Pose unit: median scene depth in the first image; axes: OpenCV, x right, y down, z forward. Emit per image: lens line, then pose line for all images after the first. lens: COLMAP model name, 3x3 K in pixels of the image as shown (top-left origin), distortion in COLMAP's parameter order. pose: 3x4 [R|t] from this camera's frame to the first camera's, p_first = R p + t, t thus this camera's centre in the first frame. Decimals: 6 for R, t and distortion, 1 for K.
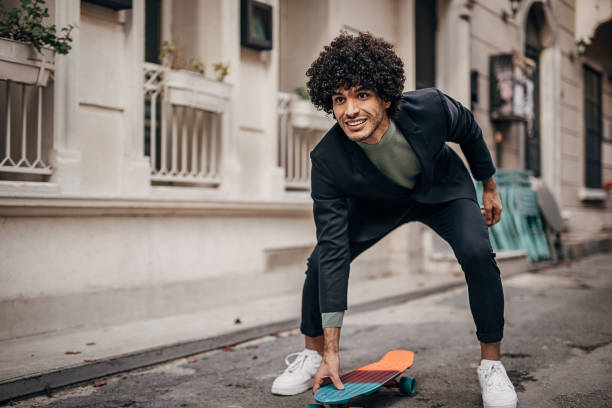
lens RADIAL K [[844.8, 0, 306.1], [0, 844.8, 202.5], [0, 0, 1]] dist [0.006552, 0.000000]
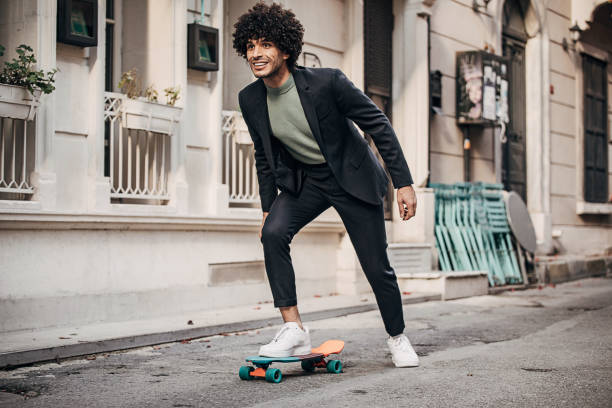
lens RADIAL K [[1285.1, 0, 307.8], [0, 1285.1, 205.6], [0, 0, 1]] dist [-0.087206, 0.000000]
pose [[0.998819, 0.002662, 0.048517, -0.006257], [-0.002229, 0.999957, -0.008988, -0.001578], [-0.048539, 0.008870, 0.998782, -0.648672]]
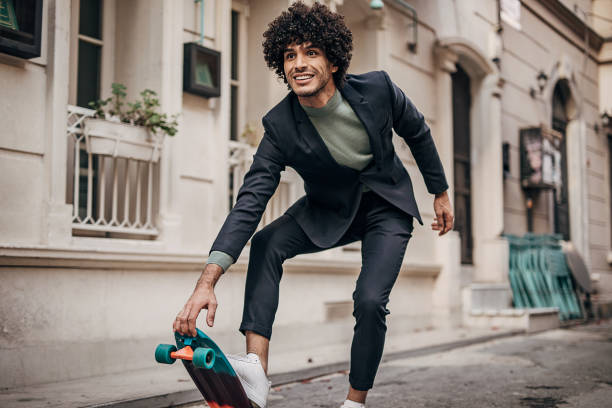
lens RADIAL K [[844.8, 0, 306.8], [0, 844.8, 202.7], [0, 0, 1]] dist [0.006552, 0.000000]
pose [[0.999494, -0.002878, -0.031693, -0.042130], [0.000353, 0.996844, -0.079383, 0.013720], [0.031821, 0.079331, 0.996340, -0.160749]]
